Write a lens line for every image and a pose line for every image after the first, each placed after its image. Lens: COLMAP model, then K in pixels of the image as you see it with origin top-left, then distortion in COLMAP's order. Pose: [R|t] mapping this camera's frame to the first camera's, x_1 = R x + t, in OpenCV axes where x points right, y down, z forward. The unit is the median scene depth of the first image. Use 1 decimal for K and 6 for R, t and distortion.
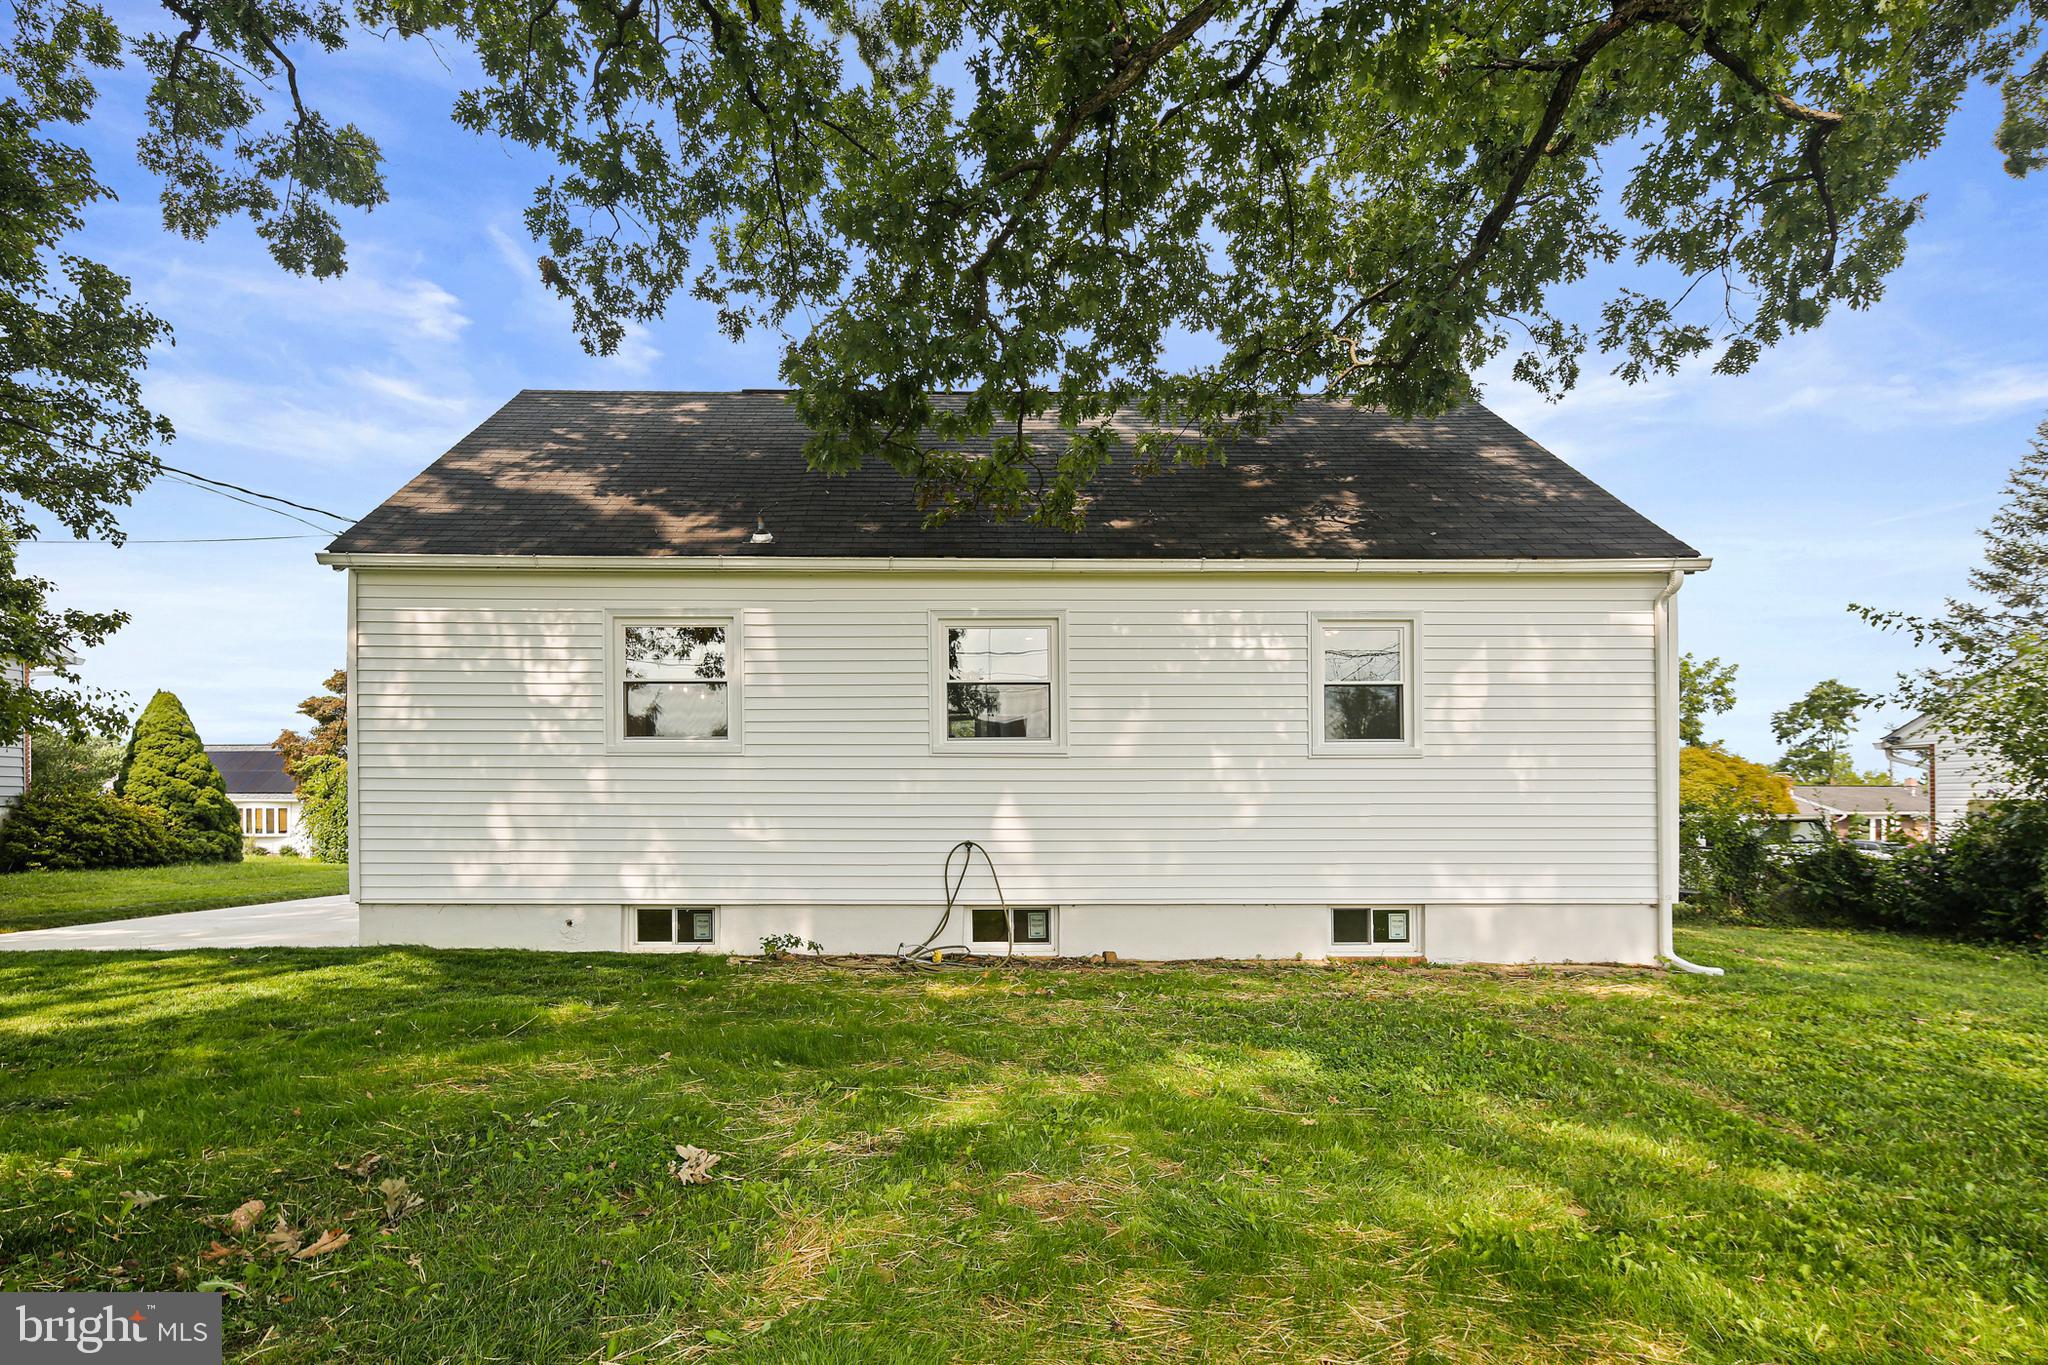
lens RADIAL K [[1000.0, 0, 995.0], [0, 1000.0, 726.2], [0, 0, 1]] dist [0.003466, 0.000657]
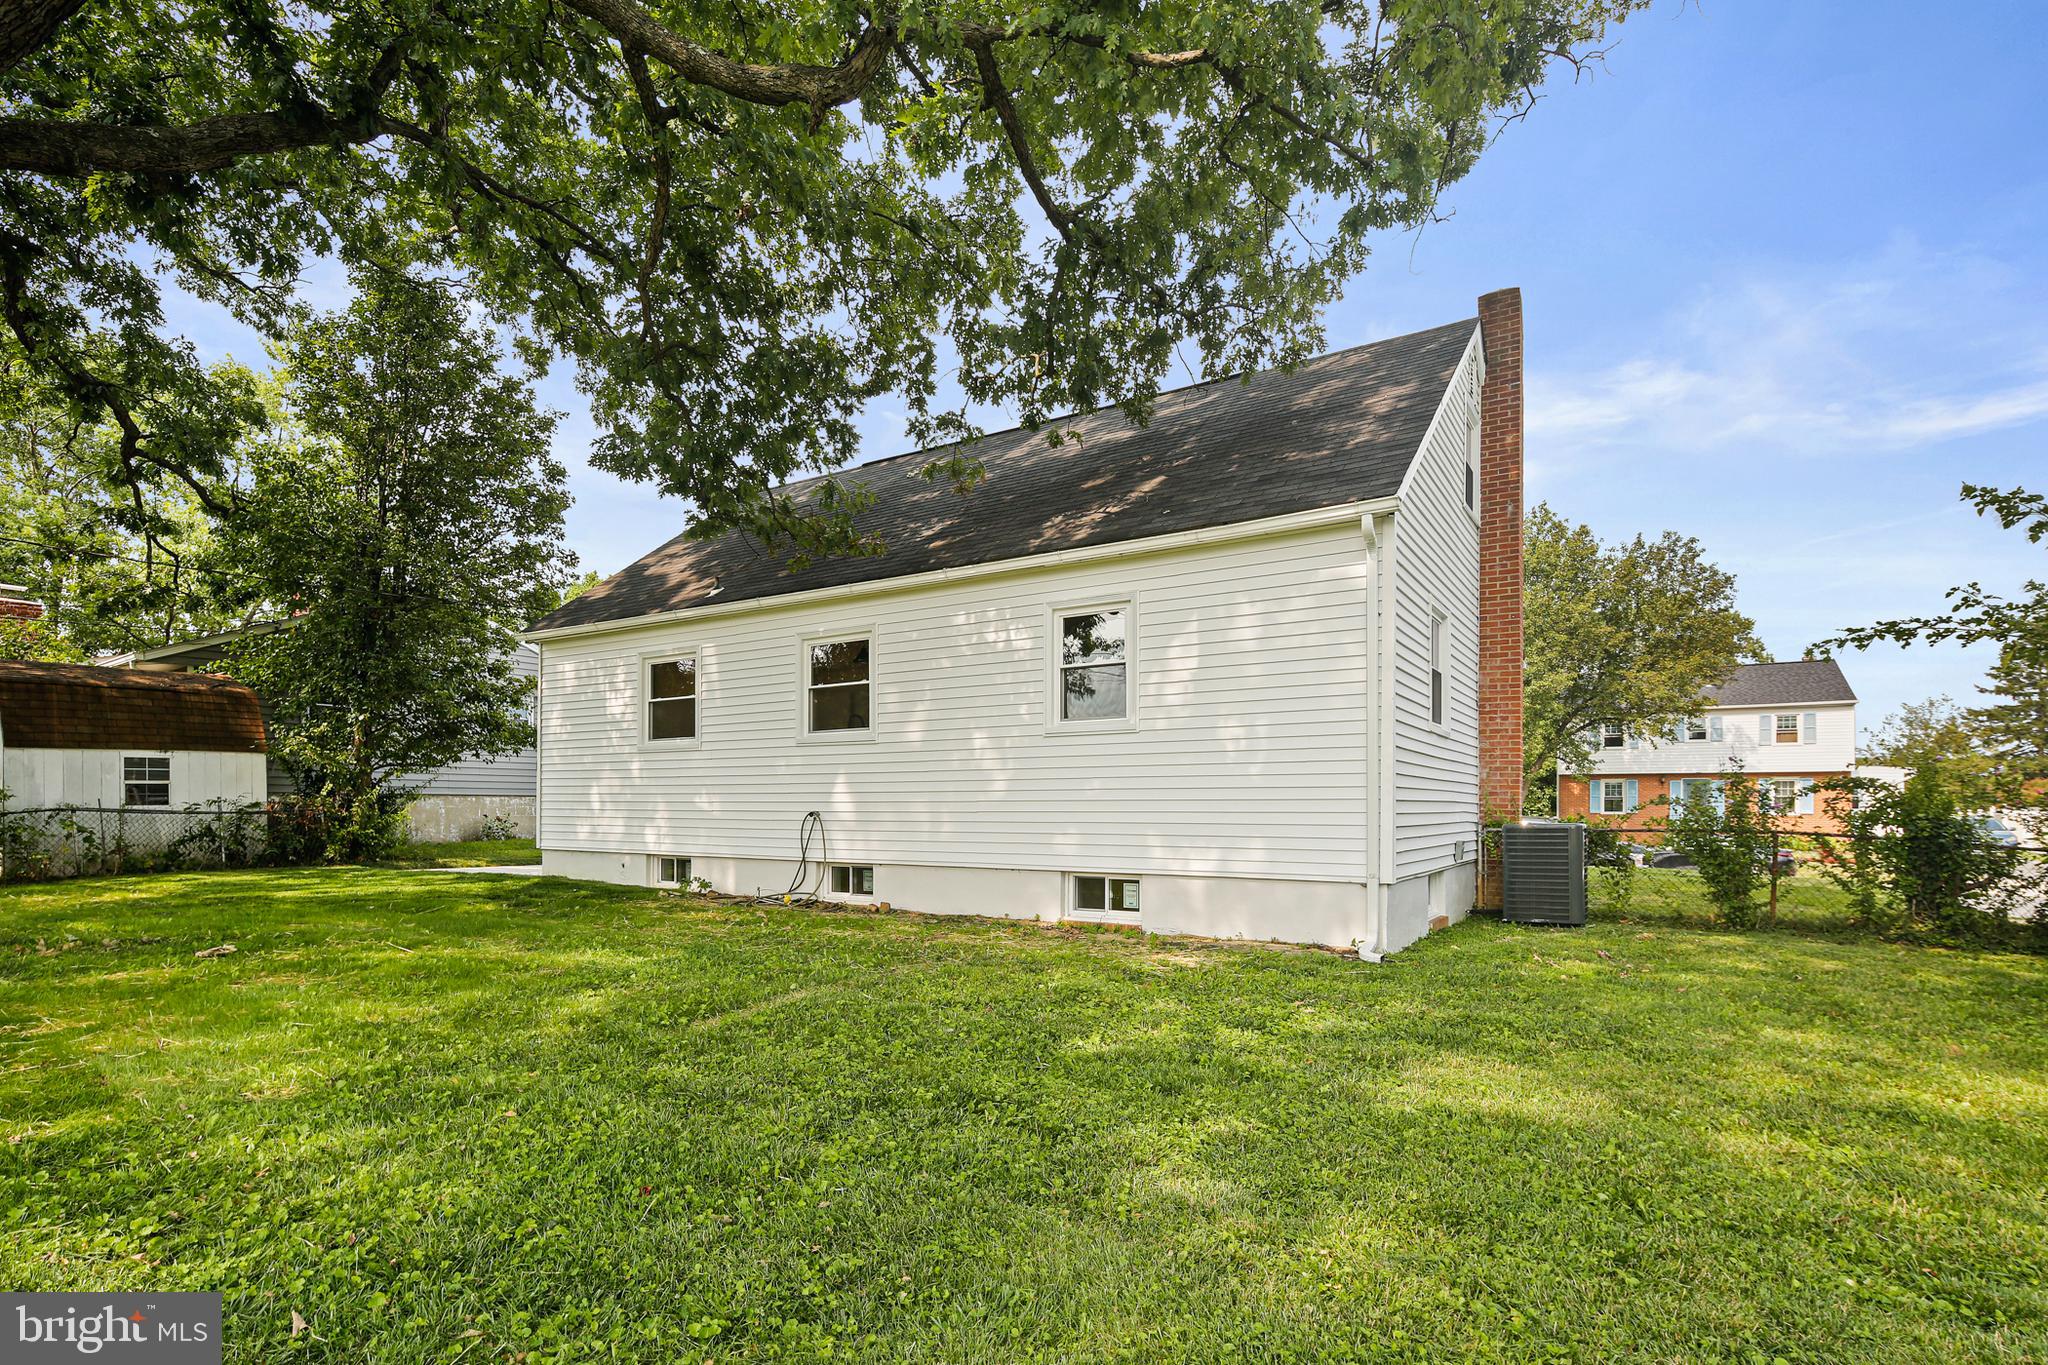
lens RADIAL K [[1000.0, 0, 1031.0], [0, 1000.0, 677.3], [0, 0, 1]] dist [0.003466, 0.000657]
pose [[0.837953, -0.068956, -0.541368, 0.902697], [0.054662, 0.997602, -0.042460, 0.012951], [0.542997, 0.005987, 0.839713, 0.072287]]
